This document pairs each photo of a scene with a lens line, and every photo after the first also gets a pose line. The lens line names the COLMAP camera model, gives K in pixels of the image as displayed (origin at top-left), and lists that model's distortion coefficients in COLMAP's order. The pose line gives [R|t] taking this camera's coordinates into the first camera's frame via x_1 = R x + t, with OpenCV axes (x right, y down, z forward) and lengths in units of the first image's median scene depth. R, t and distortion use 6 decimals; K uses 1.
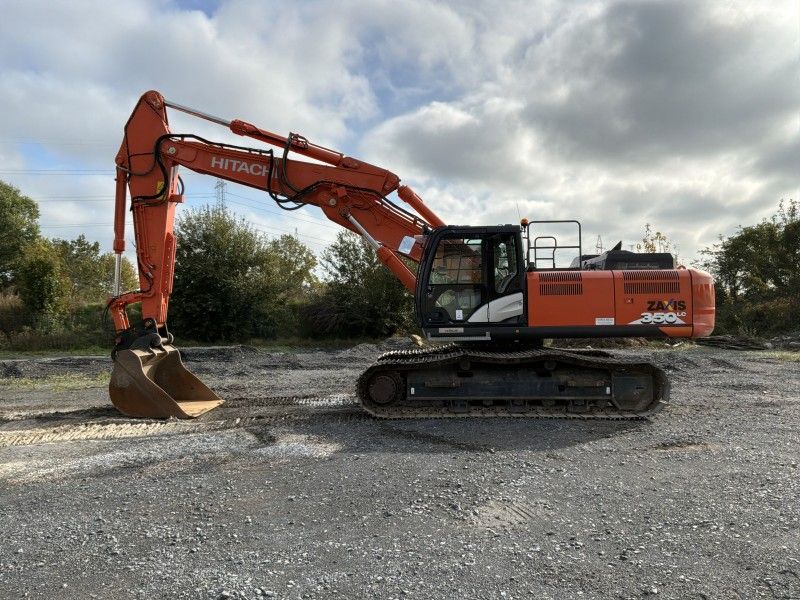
lens RADIAL K [[664.5, 0, 436.7], [0, 664.5, 299.5], [0, 0, 1]] dist [0.107918, -0.167217]
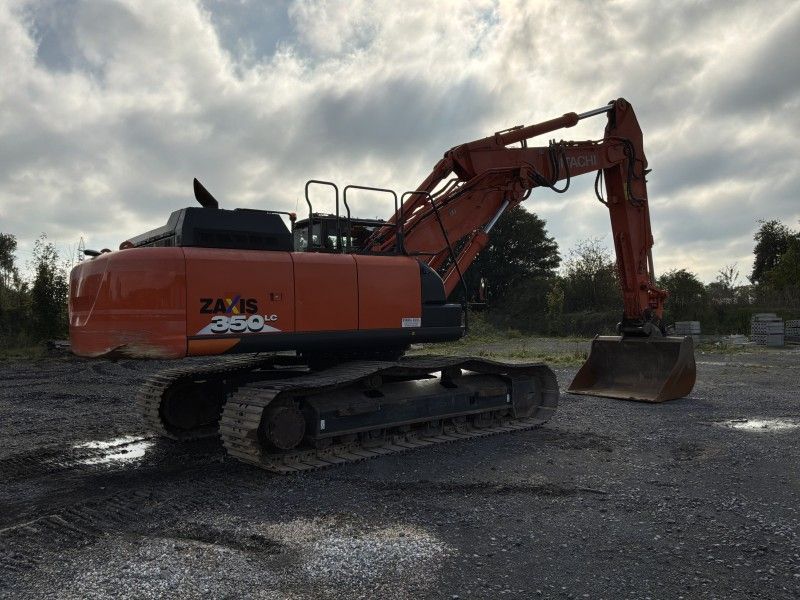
lens RADIAL K [[649.4, 0, 400.0], [0, 649.4, 300.0], [0, 0, 1]] dist [0.103155, -0.193979]
pose [[0.733817, 0.017110, 0.679132, -0.426969], [-0.006215, 0.999810, -0.018473, 0.022396], [-0.679319, 0.009335, 0.733784, 0.453326]]
